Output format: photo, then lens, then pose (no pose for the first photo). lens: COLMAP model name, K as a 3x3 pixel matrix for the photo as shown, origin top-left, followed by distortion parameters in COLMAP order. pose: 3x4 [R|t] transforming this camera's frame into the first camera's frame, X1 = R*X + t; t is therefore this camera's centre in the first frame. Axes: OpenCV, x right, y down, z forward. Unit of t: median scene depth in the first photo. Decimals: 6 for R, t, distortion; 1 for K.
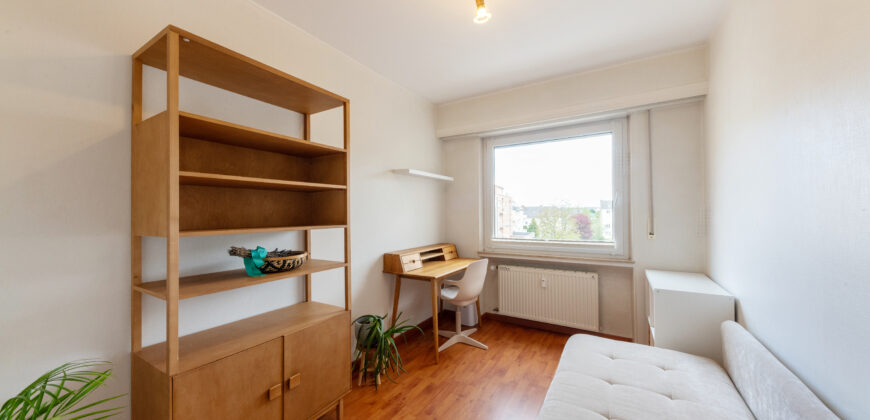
lens RADIAL K [[306.5, 0, 434.5], [0, 306.5, 211.9], [0, 0, 1]] dist [0.012004, -0.002583]
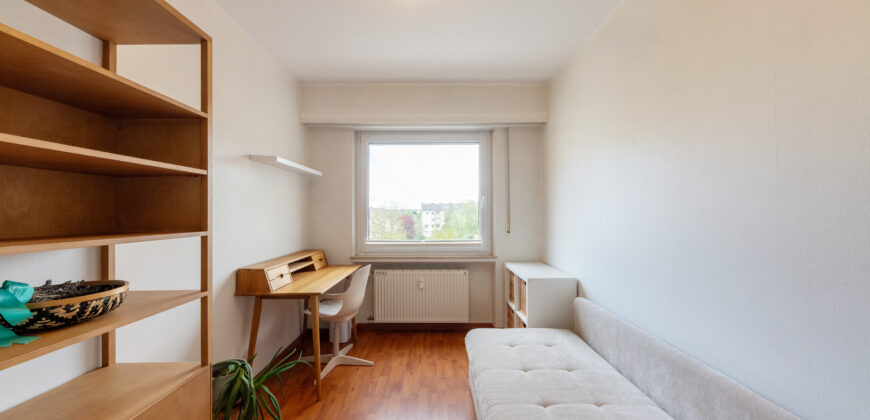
lens RADIAL K [[306.5, 0, 441.1], [0, 306.5, 211.4], [0, 0, 1]] dist [0.012004, -0.002583]
pose [[0.848244, 0.009764, 0.529515, -0.164549], [-0.006814, 0.999948, -0.007524, 0.002099], [-0.529562, 0.002774, 0.848267, 0.149785]]
